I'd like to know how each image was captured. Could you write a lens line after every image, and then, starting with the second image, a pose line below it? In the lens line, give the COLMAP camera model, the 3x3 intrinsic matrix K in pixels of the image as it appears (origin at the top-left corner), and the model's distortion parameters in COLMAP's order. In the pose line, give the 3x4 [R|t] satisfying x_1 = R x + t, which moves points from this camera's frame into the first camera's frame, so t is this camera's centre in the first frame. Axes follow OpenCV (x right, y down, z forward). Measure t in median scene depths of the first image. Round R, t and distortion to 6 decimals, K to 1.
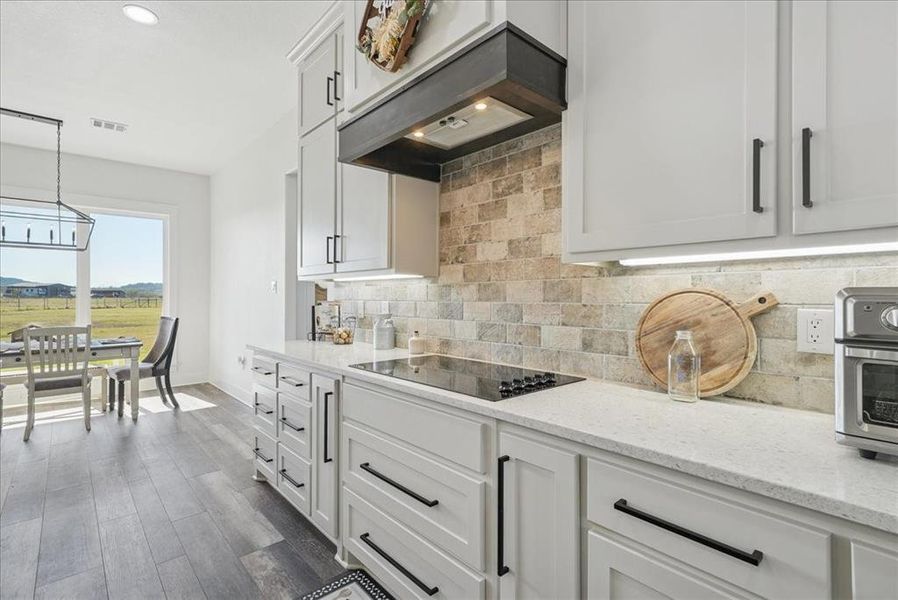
lens RADIAL K [[423.0, 0, 457.8], [0, 423.0, 292.2], [0, 0, 1]] dist [0.002989, 0.000685]
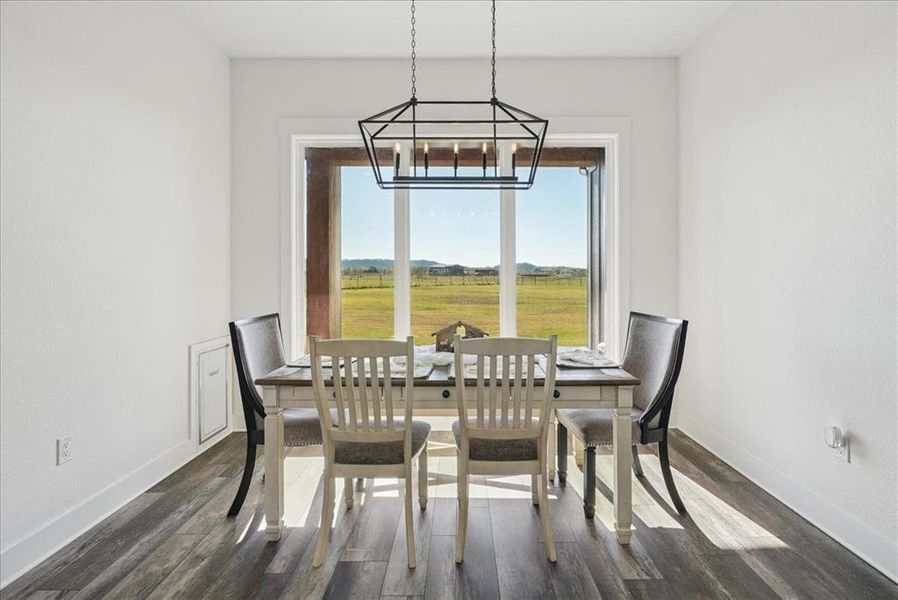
lens RADIAL K [[423.0, 0, 457.8], [0, 423.0, 292.2], [0, 0, 1]] dist [0.002989, 0.000685]
pose [[0.733870, 0.030658, -0.678598, -0.598826], [0.002740, 0.998839, 0.048090, 0.008031], [0.679285, -0.037151, 0.732934, 0.561138]]
